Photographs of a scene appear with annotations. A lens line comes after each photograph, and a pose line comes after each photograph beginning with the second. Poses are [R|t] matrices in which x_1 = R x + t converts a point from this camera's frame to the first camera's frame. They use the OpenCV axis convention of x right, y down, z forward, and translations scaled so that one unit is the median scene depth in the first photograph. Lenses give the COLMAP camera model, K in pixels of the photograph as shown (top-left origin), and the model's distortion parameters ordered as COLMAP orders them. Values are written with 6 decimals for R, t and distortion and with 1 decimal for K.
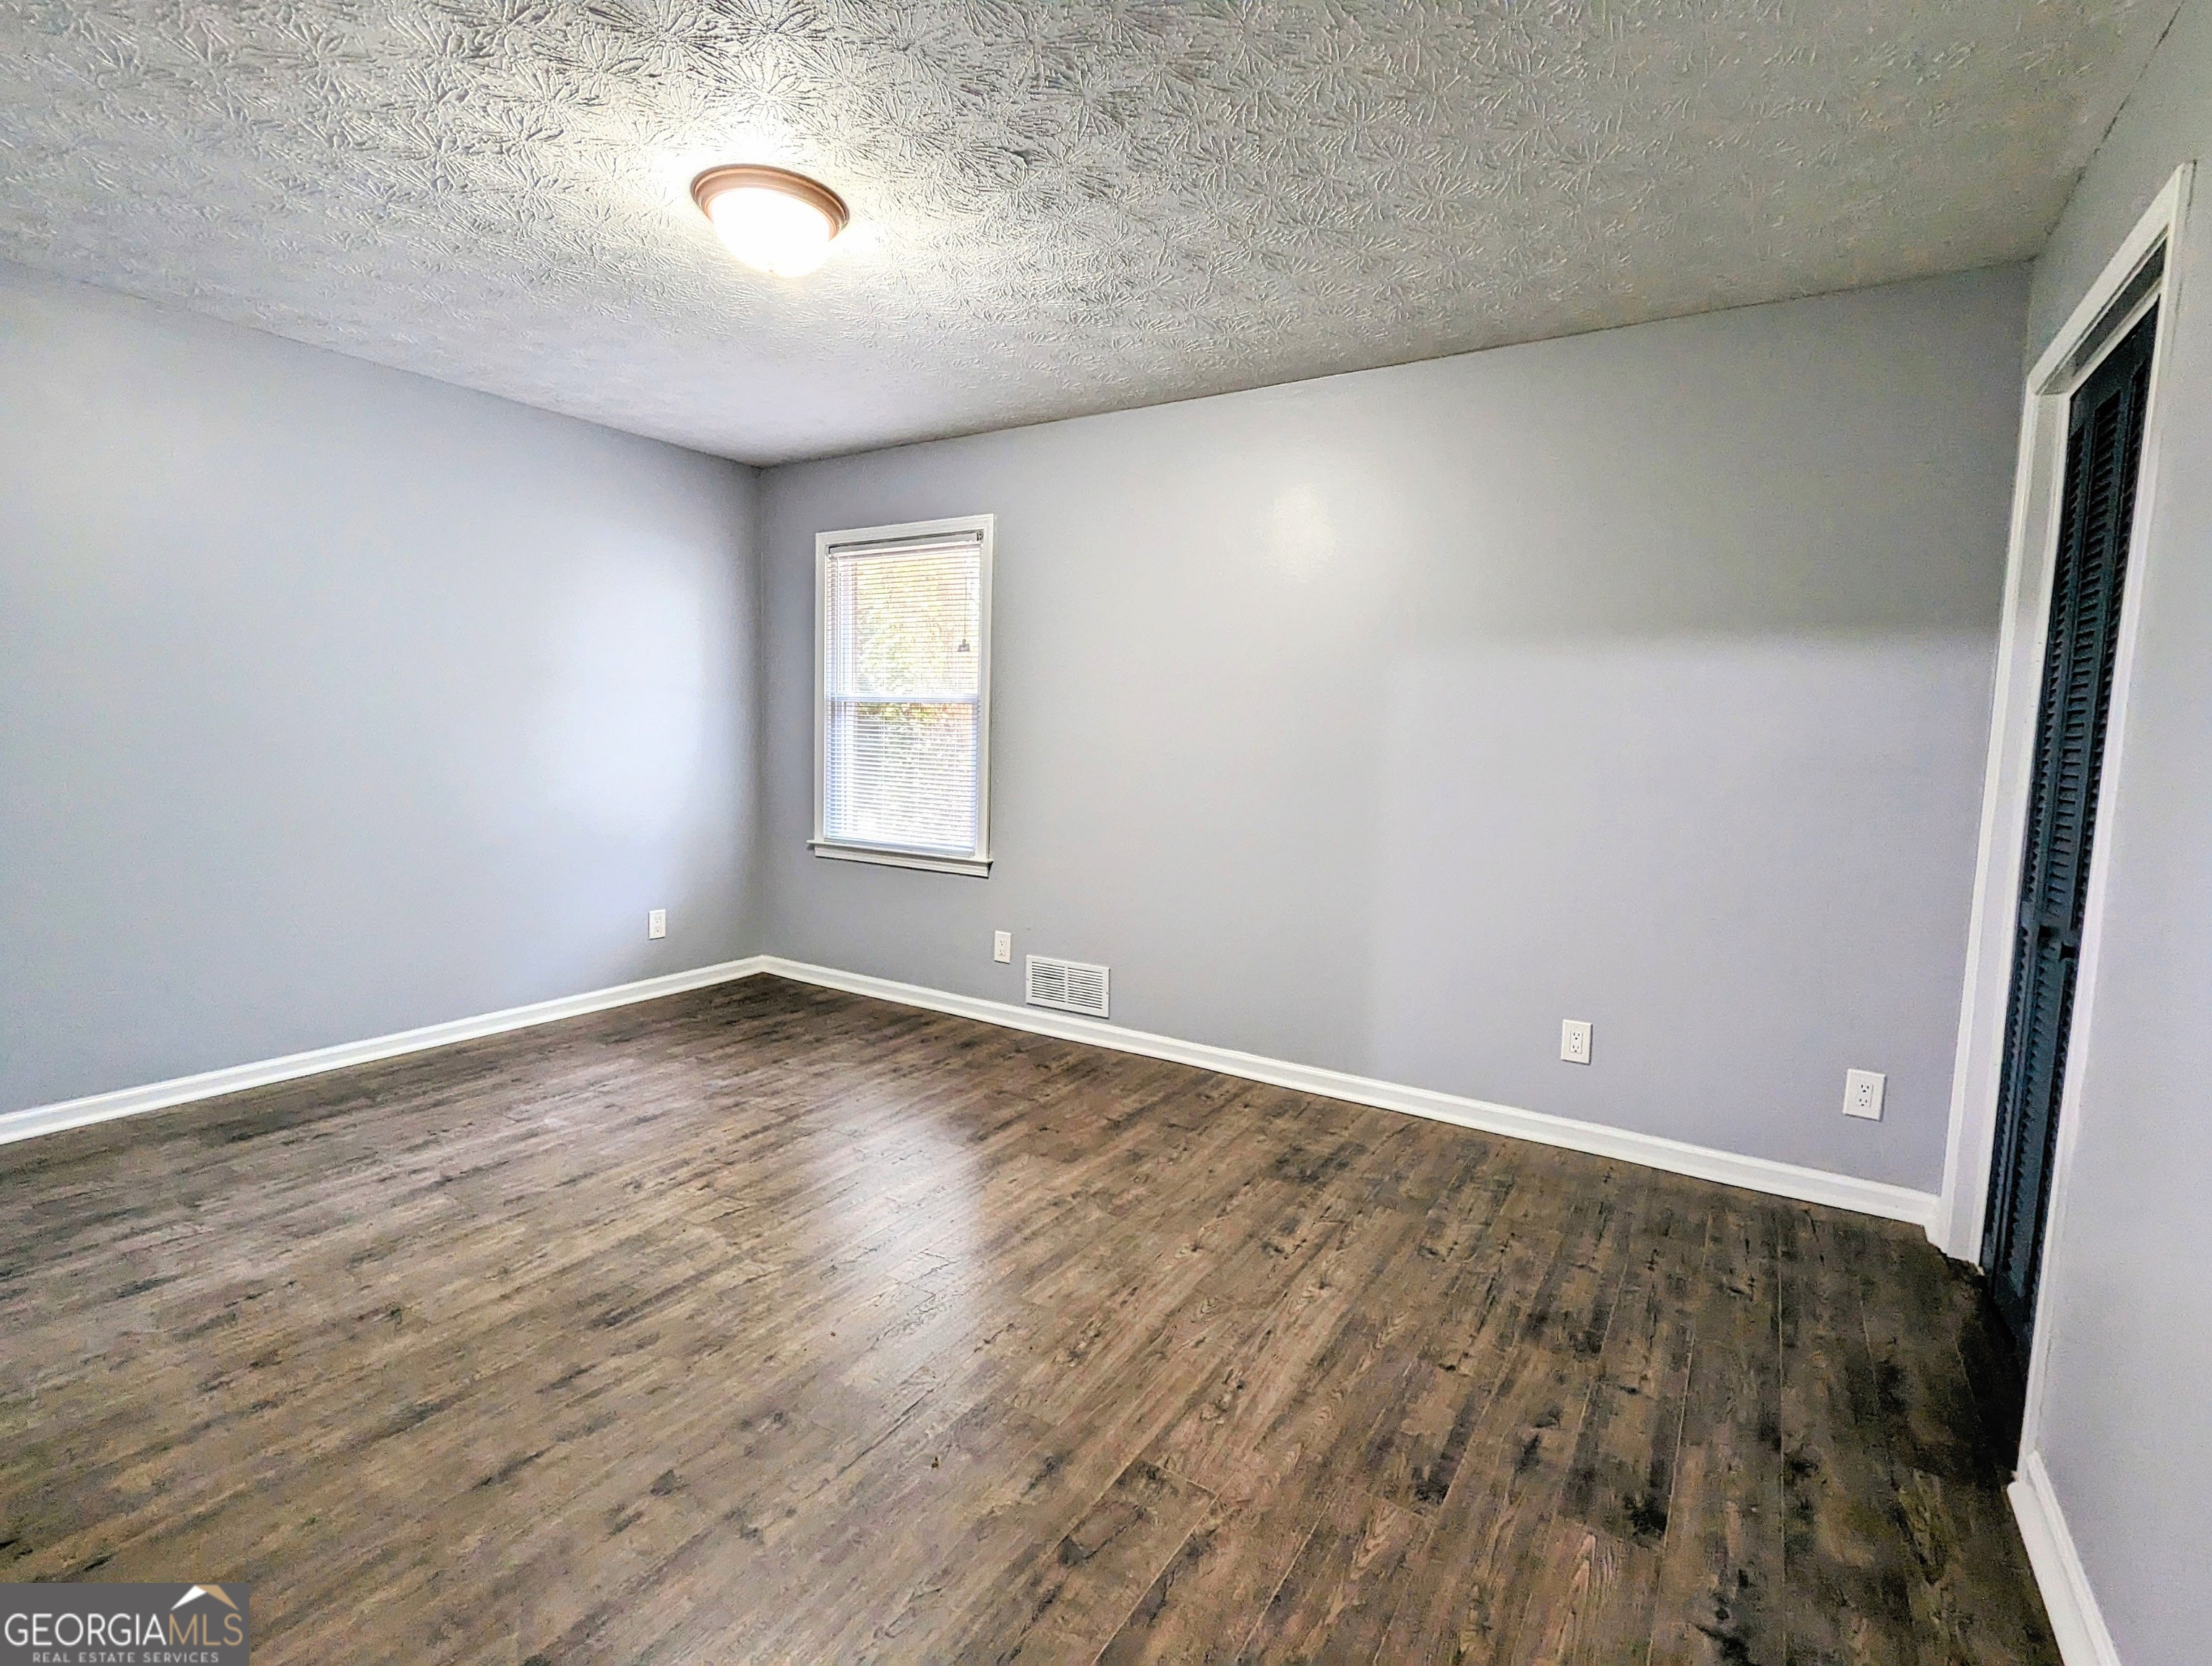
lens RADIAL K [[1048.8, 0, 1092.8], [0, 1048.8, 843.0], [0, 0, 1]] dist [-0.000277, 0.001058]
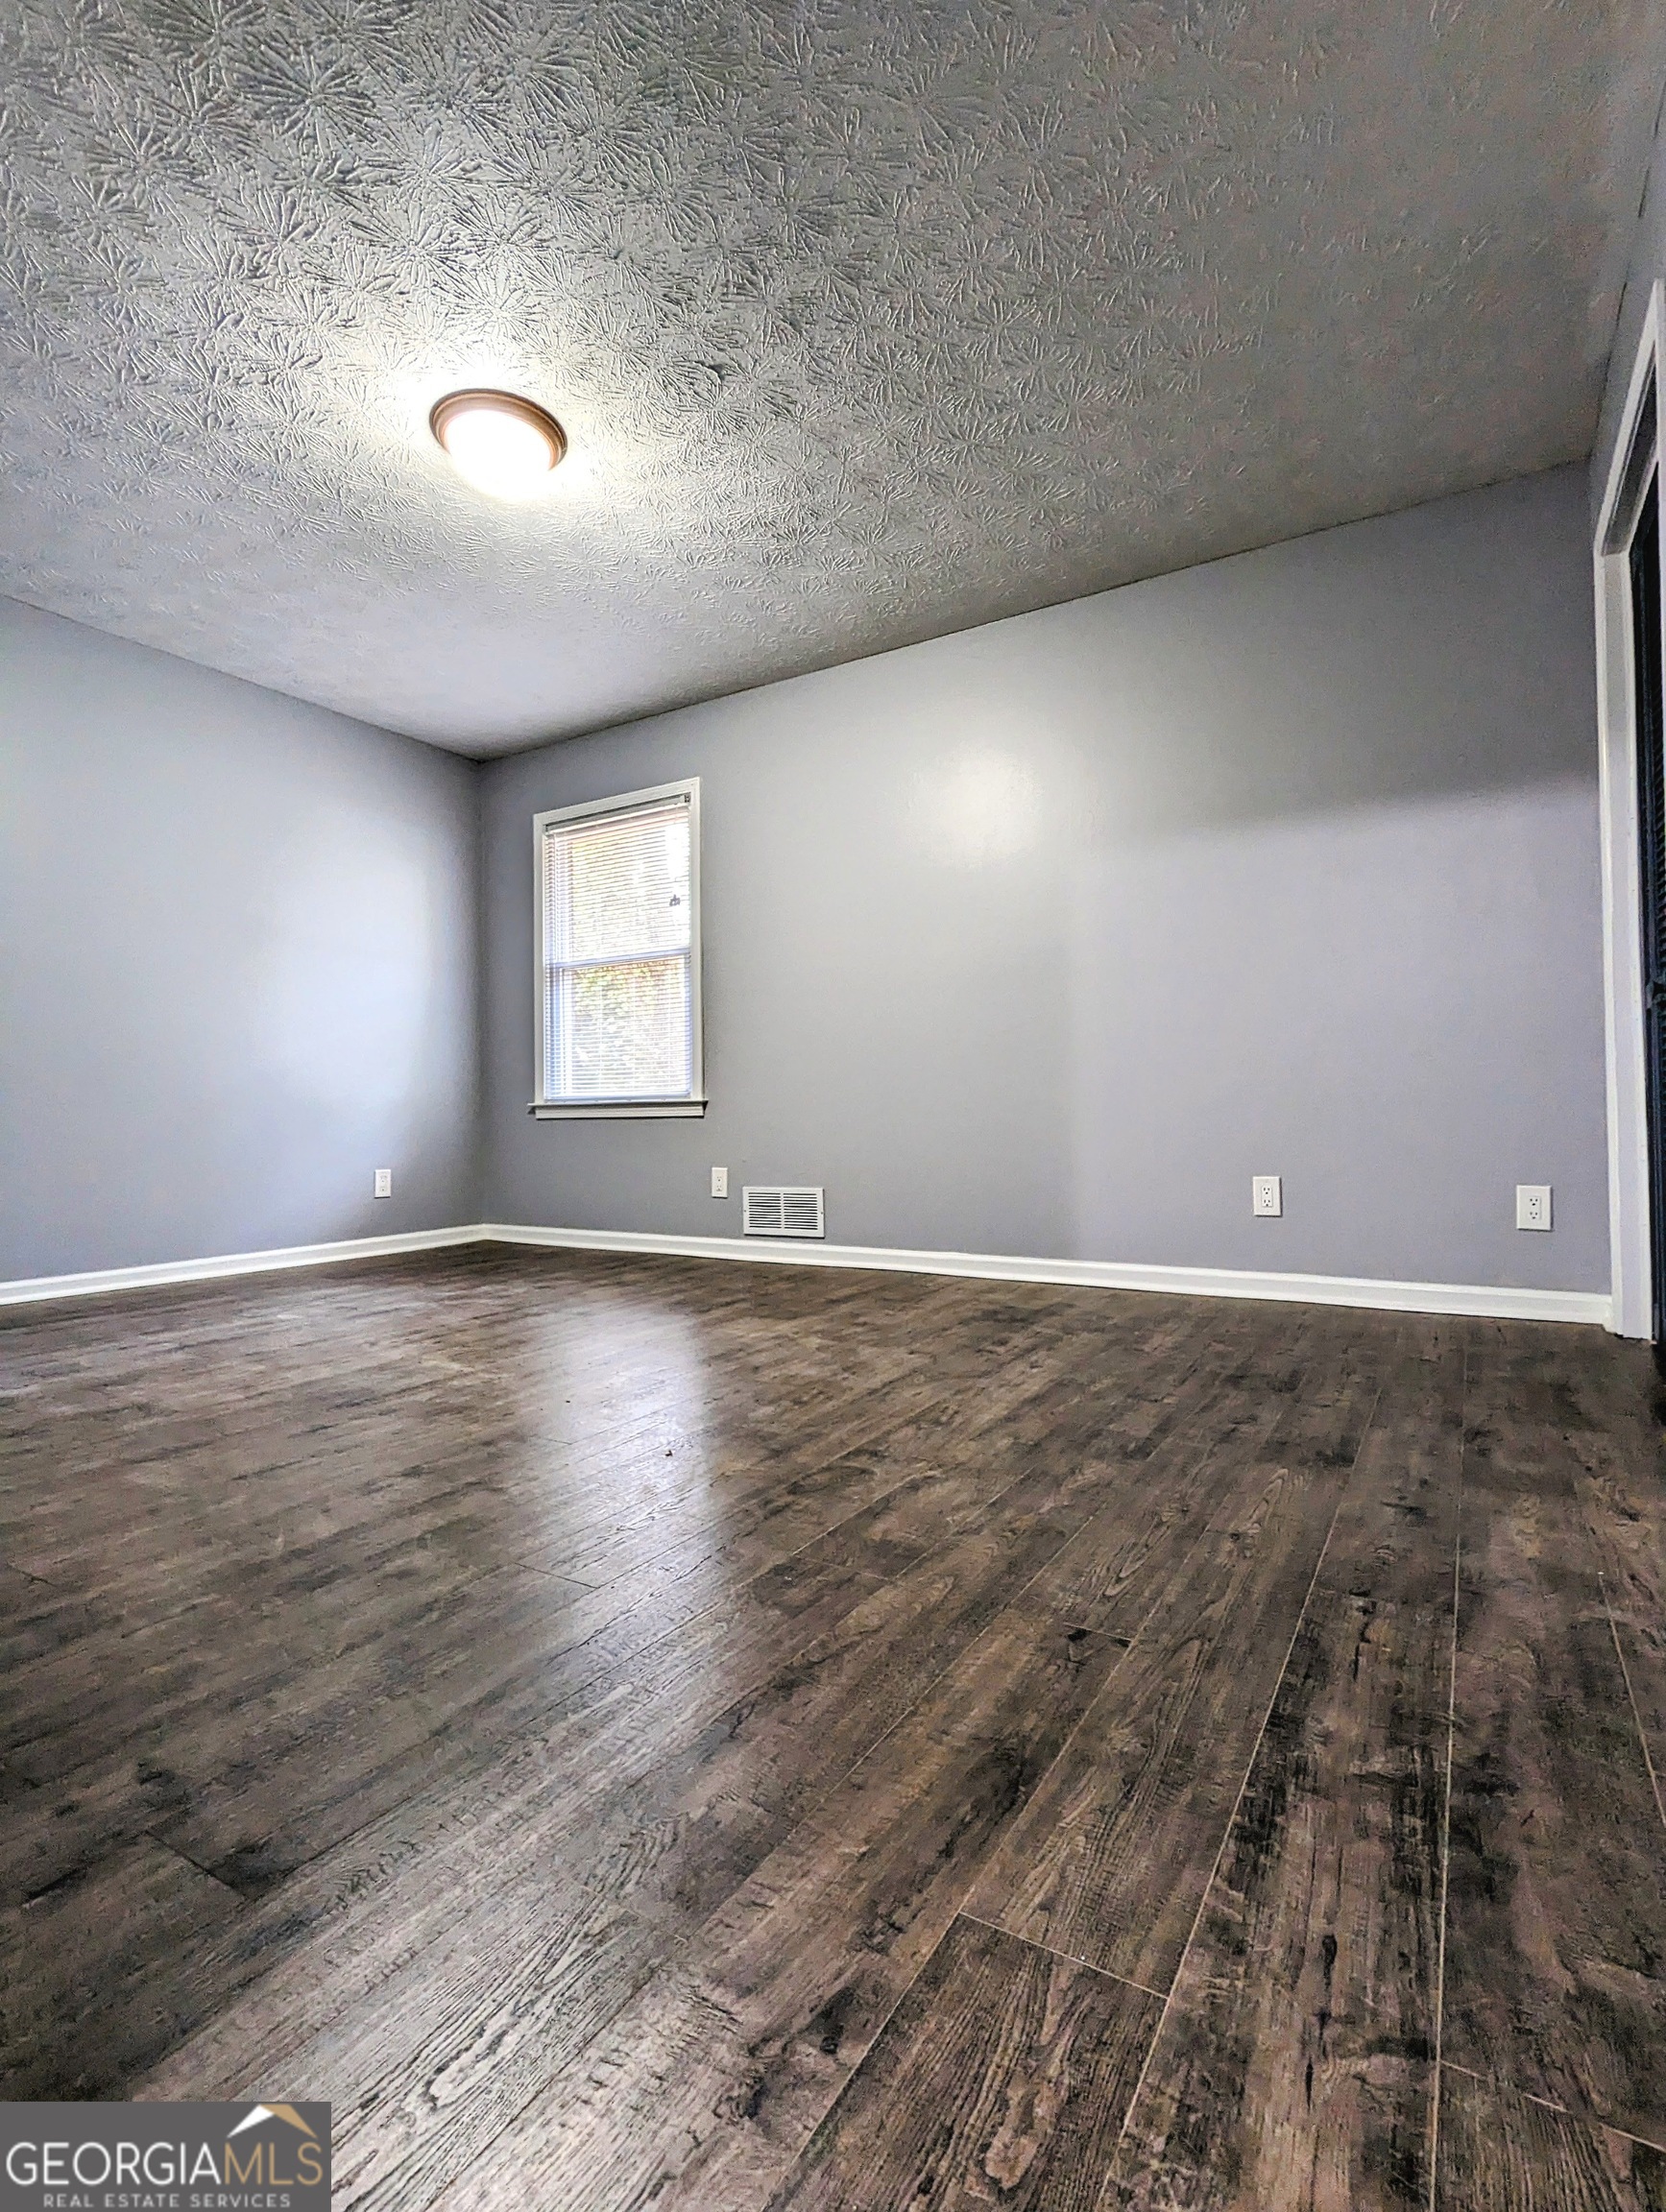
lens RADIAL K [[1048.8, 0, 822.8], [0, 1048.8, 1116.5], [0, 0, 1]] dist [-0.000277, 0.001058]
pose [[0.999120, -0.037799, 0.018187, -0.001082], [0.039560, 0.993269, -0.108864, 0.251176], [-0.013950, 0.109488, 0.993890, -0.061255]]
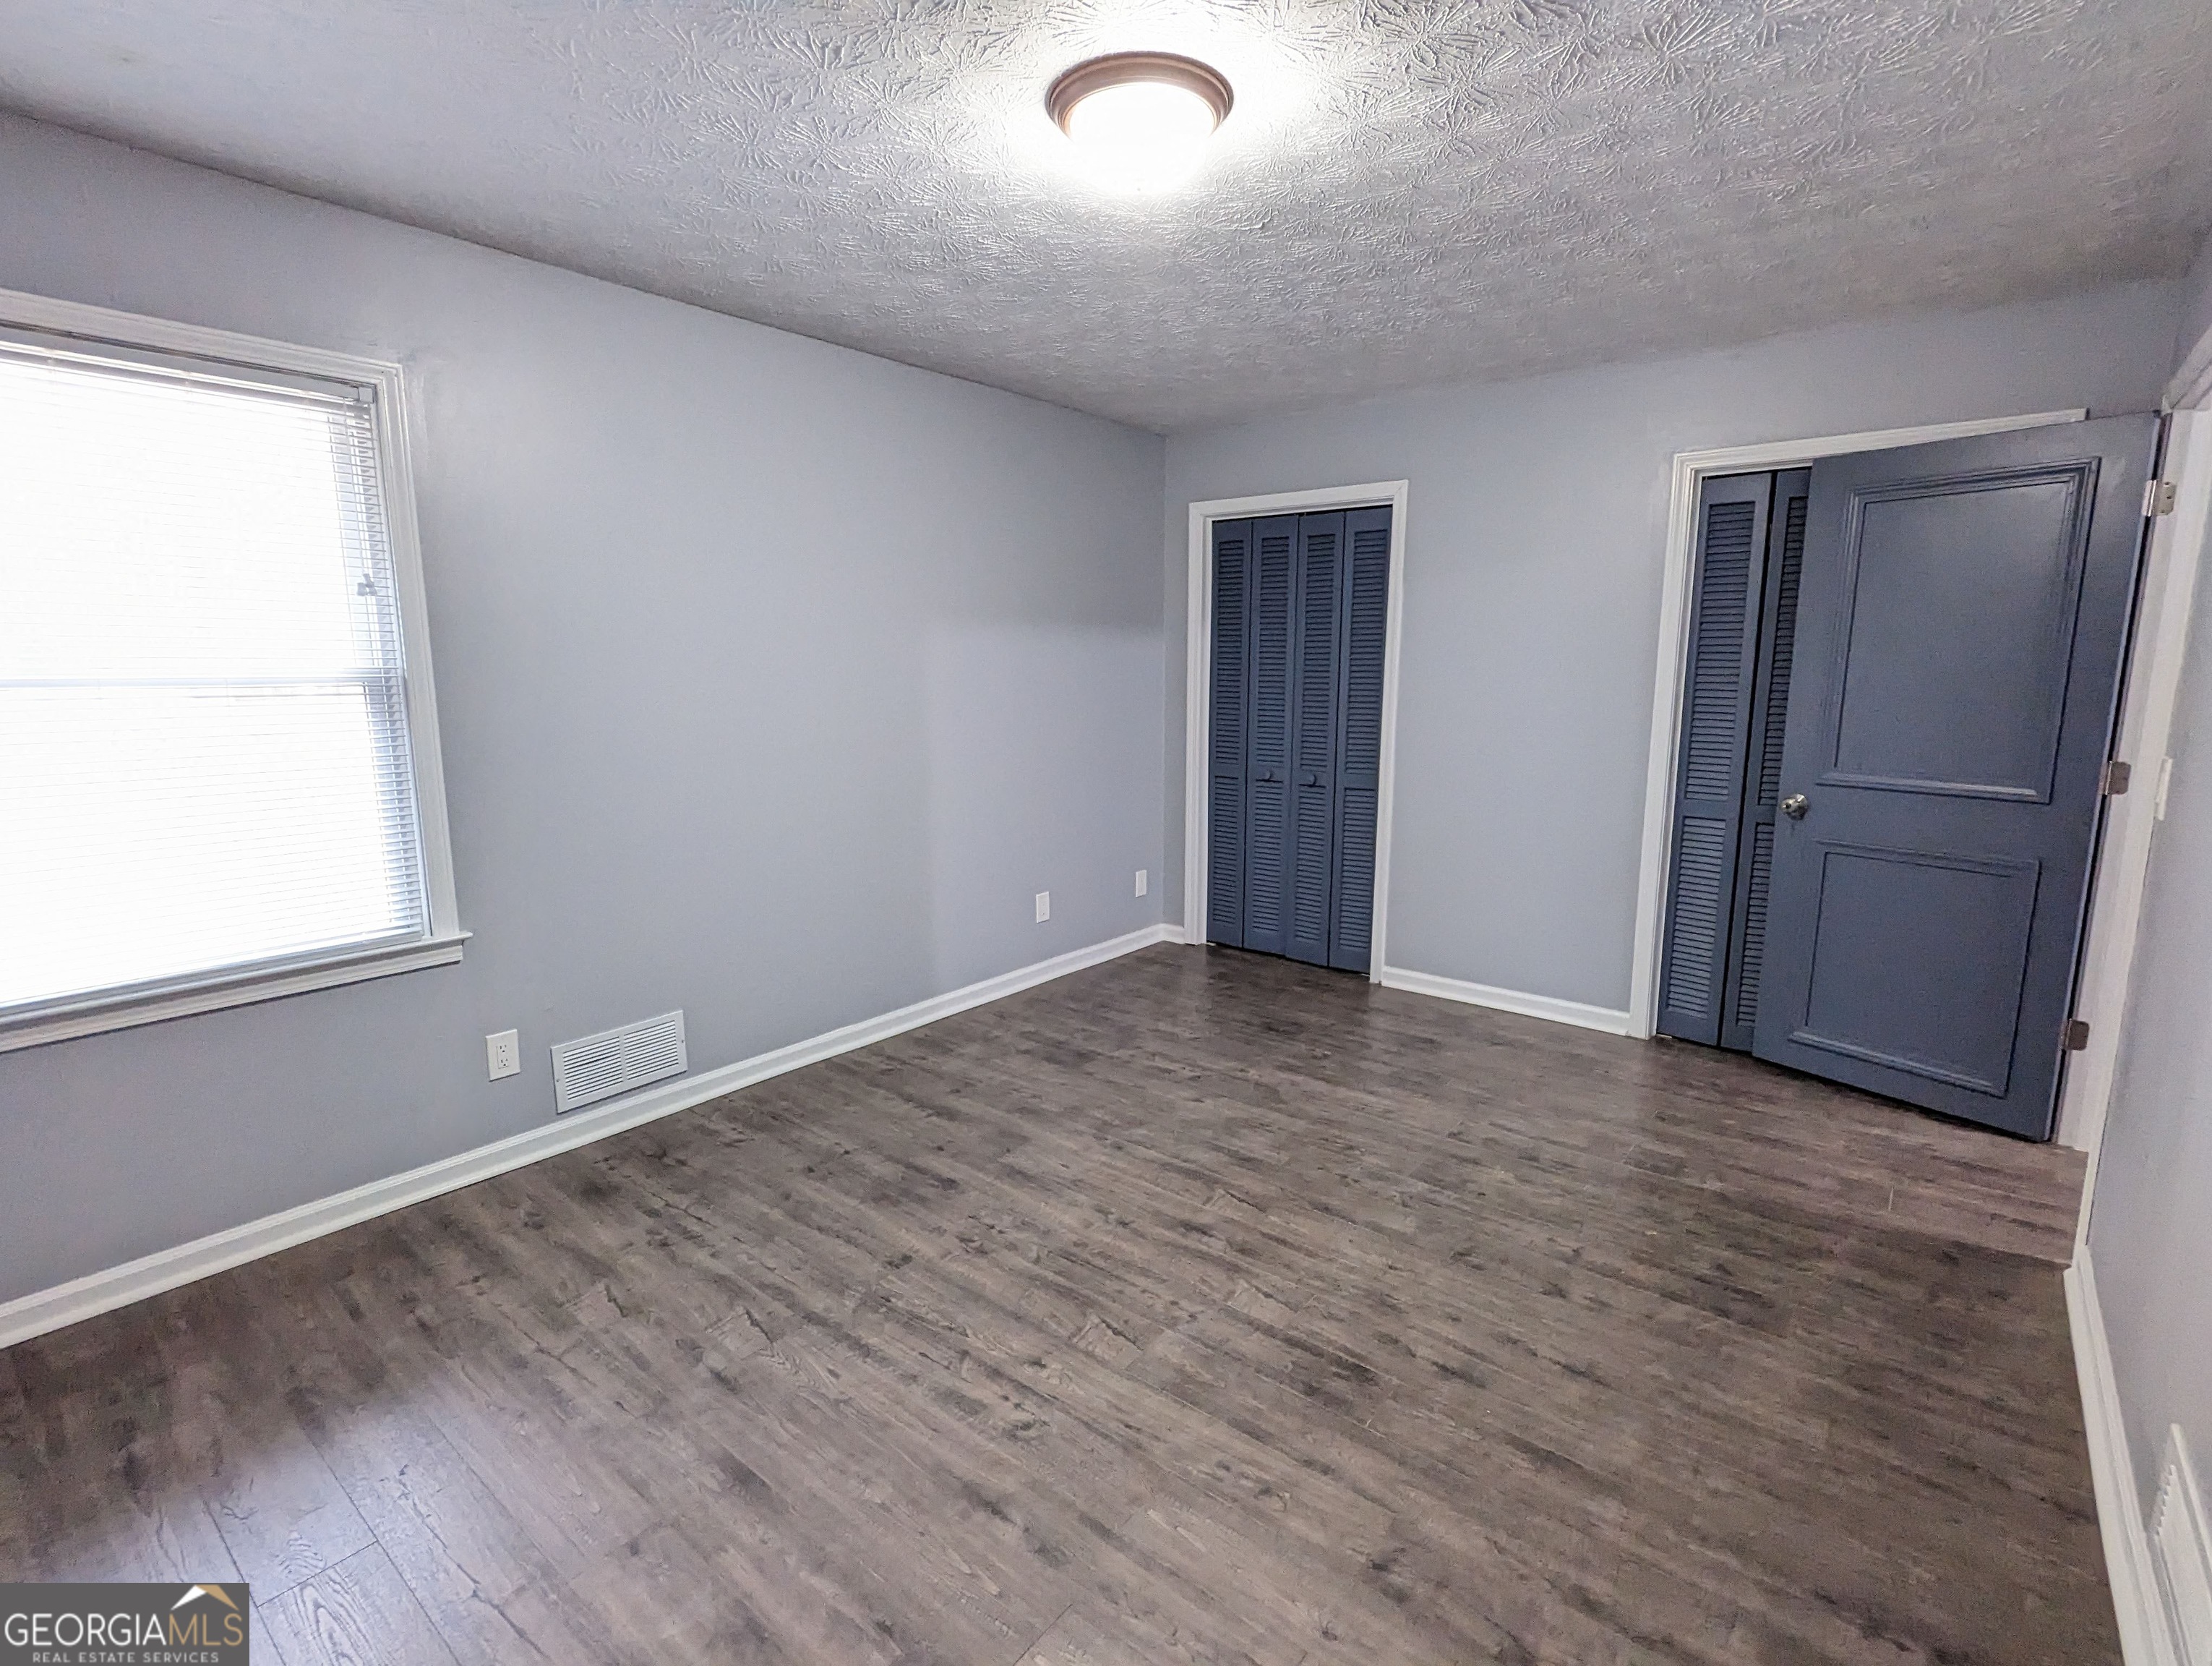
lens RADIAL K [[1048.8, 0, 1108.6], [0, 1048.8, 845.8], [0, 0, 1]] dist [-0.000277, 0.001058]
pose [[0.105356, -0.200814, 0.973948, -1.102547], [0.108079, 0.975909, 0.189527, -0.188436], [-0.988544, 0.085295, 0.124522, 0.882135]]
